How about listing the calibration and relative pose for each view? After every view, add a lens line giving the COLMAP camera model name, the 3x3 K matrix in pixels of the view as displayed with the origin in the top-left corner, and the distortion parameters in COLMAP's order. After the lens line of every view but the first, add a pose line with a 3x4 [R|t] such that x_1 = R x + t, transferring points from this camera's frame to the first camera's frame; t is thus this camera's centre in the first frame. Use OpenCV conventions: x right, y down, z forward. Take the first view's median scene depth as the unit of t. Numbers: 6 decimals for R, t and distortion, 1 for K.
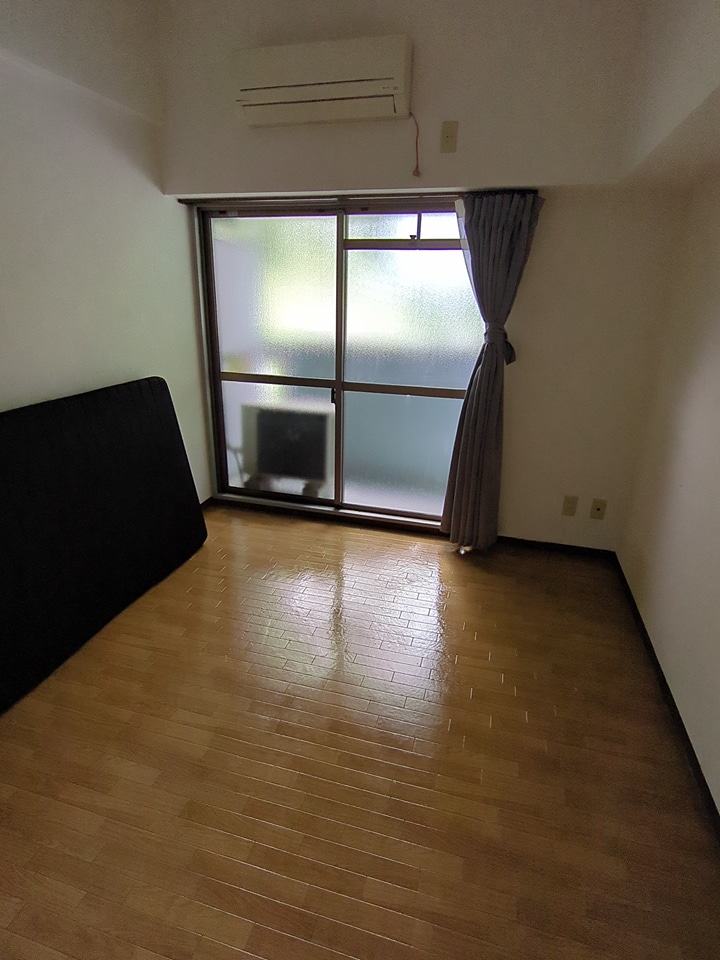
lens RADIAL K [[495.7, 0, 363.1], [0, 495.7, 478.5], [0, 0, 1]] dist [0.005412, 0.000565]
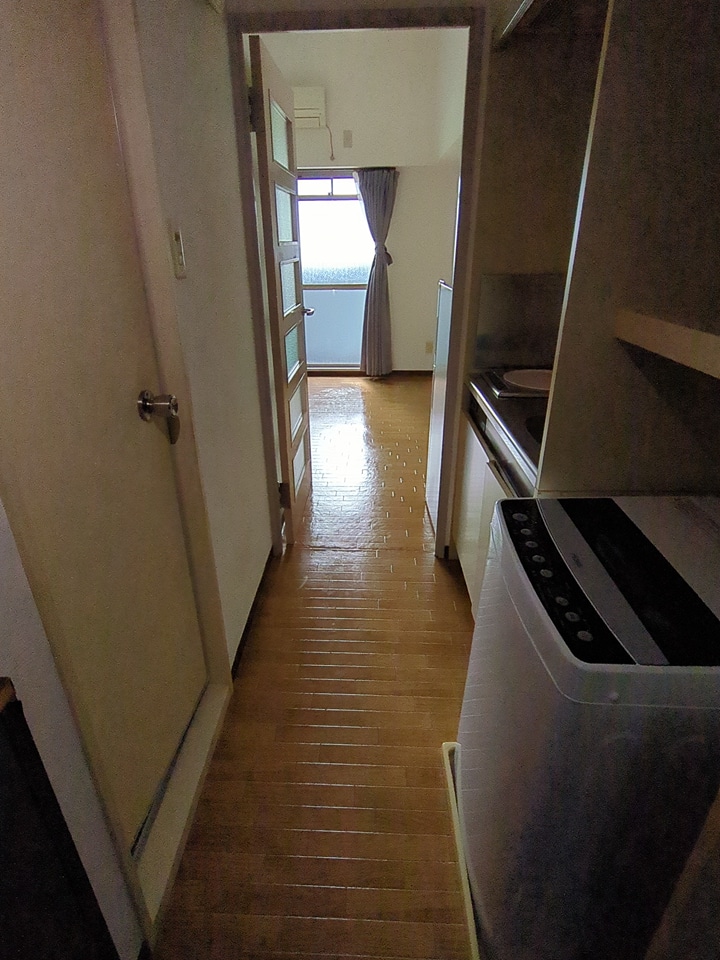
lens RADIAL K [[495.7, 0, 354.9], [0, 495.7, 479.2], [0, 0, 1]] dist [0.005412, 0.000565]
pose [[0.977072, -0.108102, 0.183425, -0.267351], [0.096922, 0.992905, 0.068883, 0.440132], [-0.189570, -0.049526, 0.980617, -0.860523]]
